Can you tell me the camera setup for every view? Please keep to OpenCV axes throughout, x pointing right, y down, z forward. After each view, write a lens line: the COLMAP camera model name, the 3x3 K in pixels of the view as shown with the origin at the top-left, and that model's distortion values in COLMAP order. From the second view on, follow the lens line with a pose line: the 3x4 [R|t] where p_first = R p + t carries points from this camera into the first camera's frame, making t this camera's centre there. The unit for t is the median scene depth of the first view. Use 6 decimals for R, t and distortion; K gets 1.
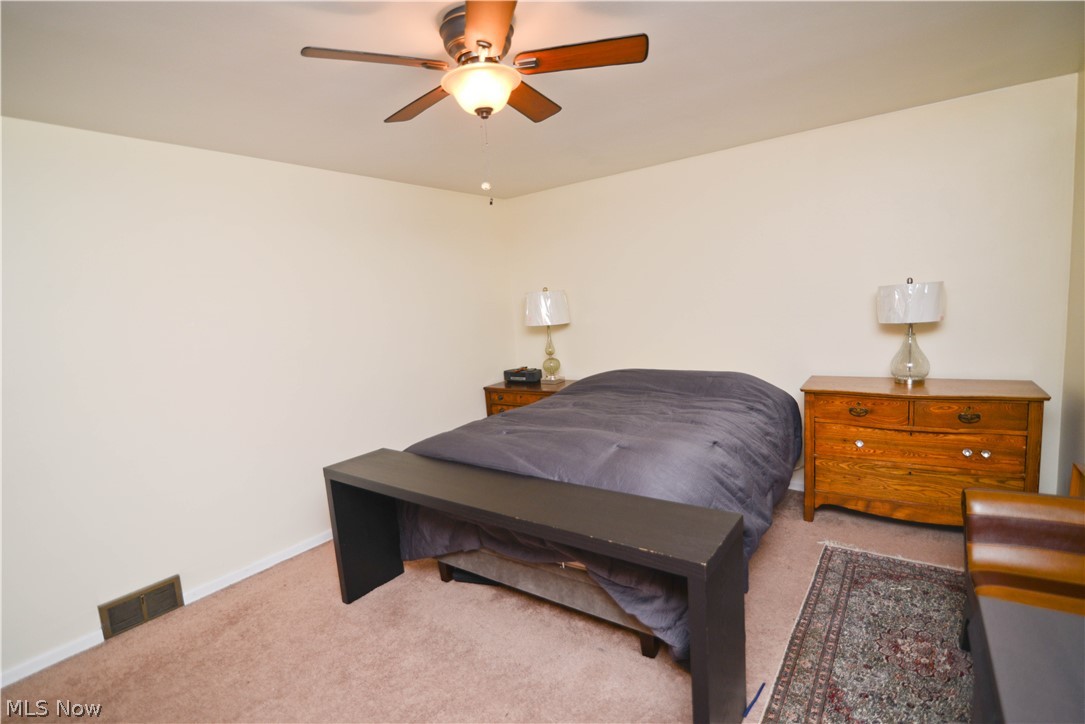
lens RADIAL K [[474.2, 0, 542.5], [0, 474.2, 362.0], [0, 0, 1]] dist [-0.016834, -0.000055]
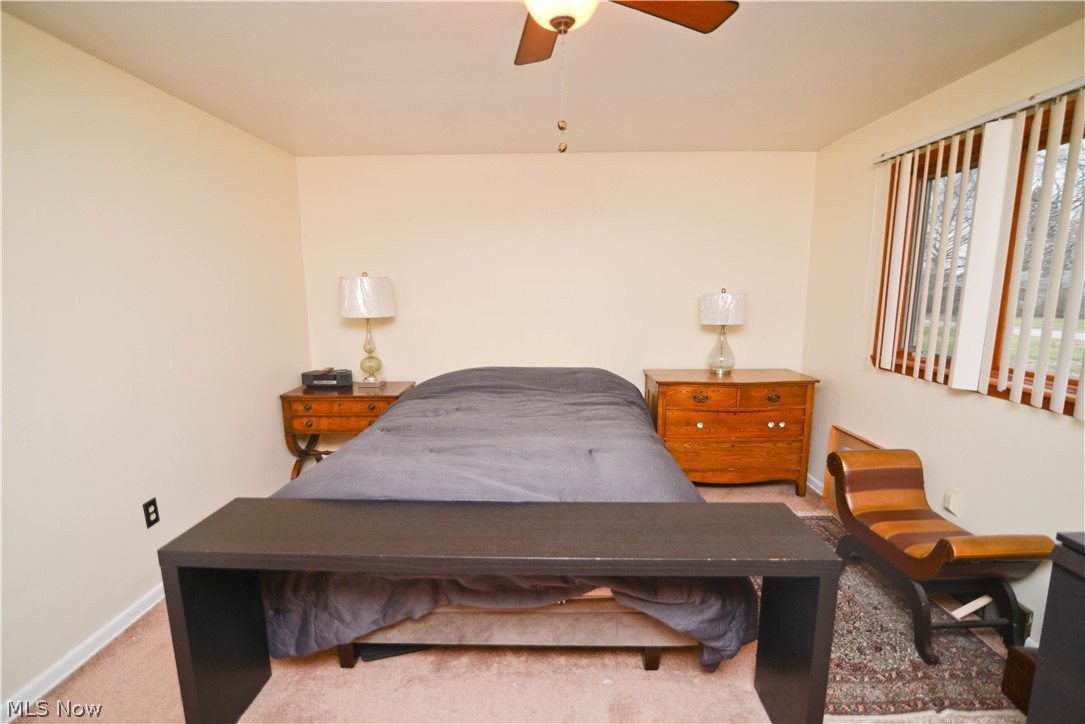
lens RADIAL K [[474.2, 0, 542.5], [0, 474.2, 362.0], [0, 0, 1]] dist [-0.016834, -0.000055]
pose [[0.838721, -0.018922, 0.544233, -0.319999], [0.015236, 0.999820, 0.011281, -0.006138], [-0.544349, -0.001170, 0.838858, 0.222497]]
